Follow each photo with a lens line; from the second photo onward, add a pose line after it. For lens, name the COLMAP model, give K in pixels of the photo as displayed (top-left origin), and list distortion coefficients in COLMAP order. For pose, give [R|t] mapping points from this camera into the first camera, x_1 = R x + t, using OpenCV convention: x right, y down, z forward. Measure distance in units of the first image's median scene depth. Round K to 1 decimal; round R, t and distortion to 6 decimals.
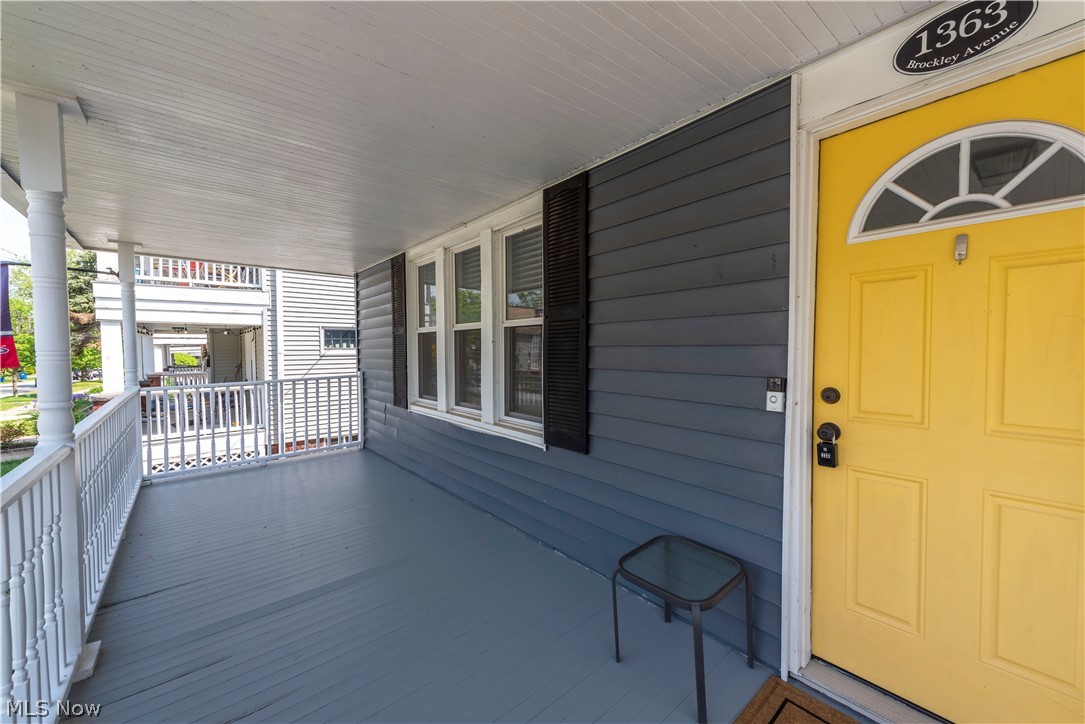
lens RADIAL K [[420.8, 0, 549.8], [0, 420.8, 365.1], [0, 0, 1]] dist [0.000501, -0.000051]
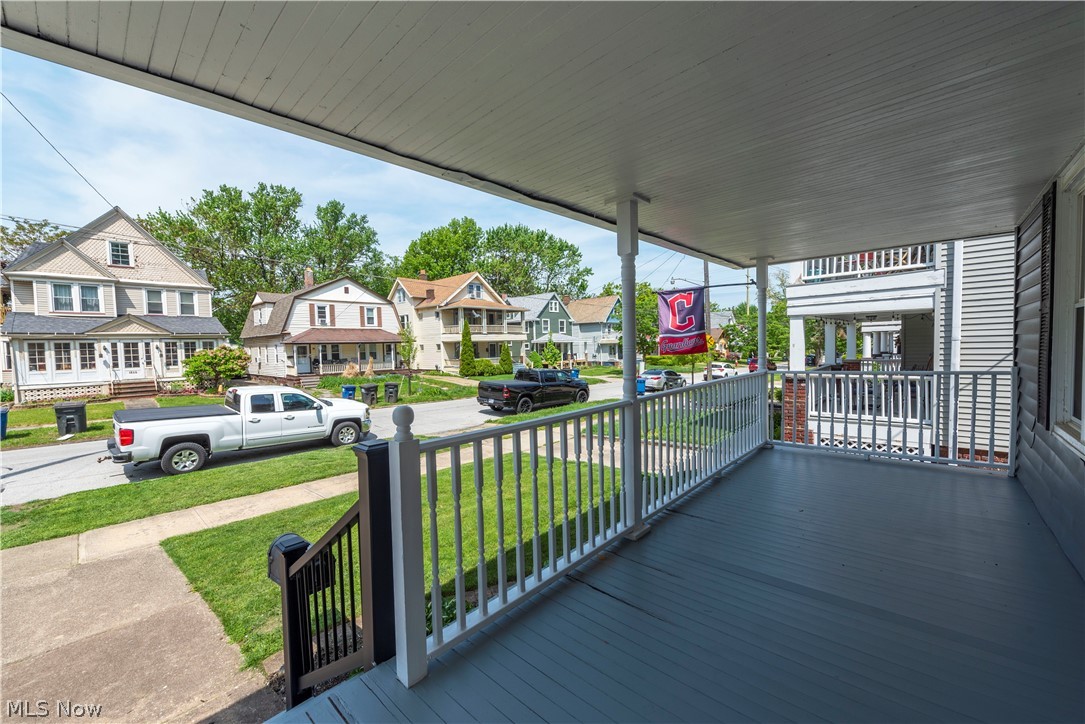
lens RADIAL K [[425.1, 0, 548.1], [0, 425.1, 361.7], [0, 0, 1]] dist [0.002334, -0.000131]
pose [[0.124568, 0.040095, -0.991401, 0.103366], [-0.015423, 0.999141, 0.038470, -0.005311], [0.992091, 0.010498, 0.125079, 0.091042]]
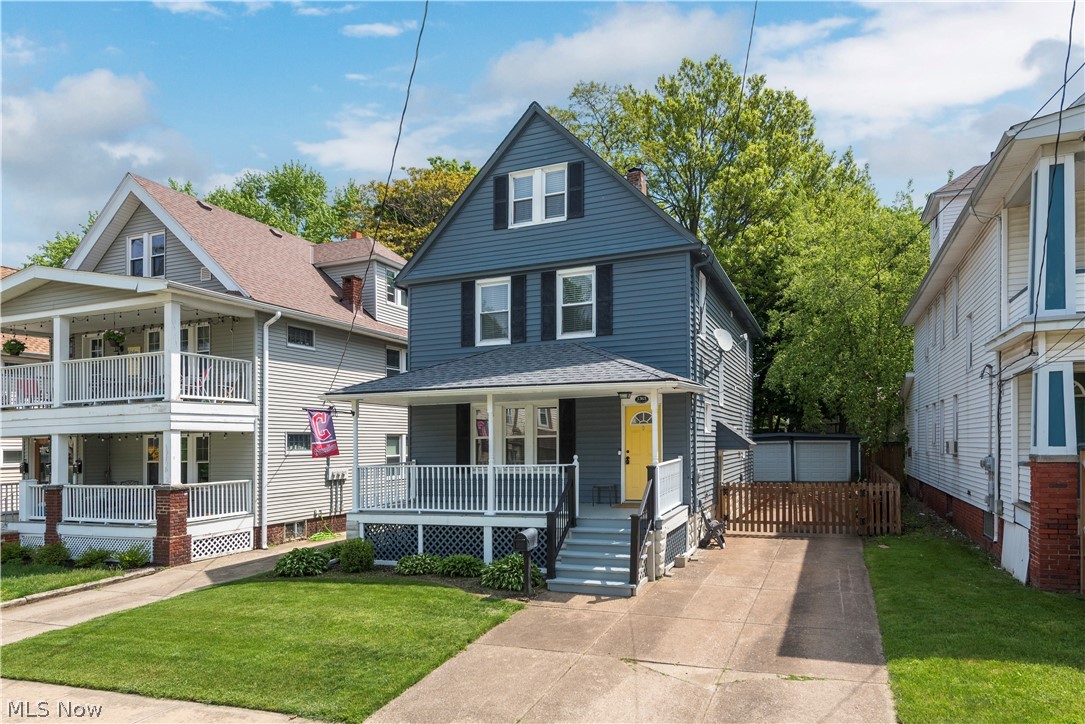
lens RADIAL K [[667.9, 0, 566.2], [0, 667.9, 473.4], [0, 0, 1]] dist [-0.025181, 0.000469]
pose [[0.882963, -0.028139, 0.468598, -0.798764], [0.032273, 0.999479, -0.000792, 0.064150], [-0.468331, 0.015823, 0.883411, -1.220567]]
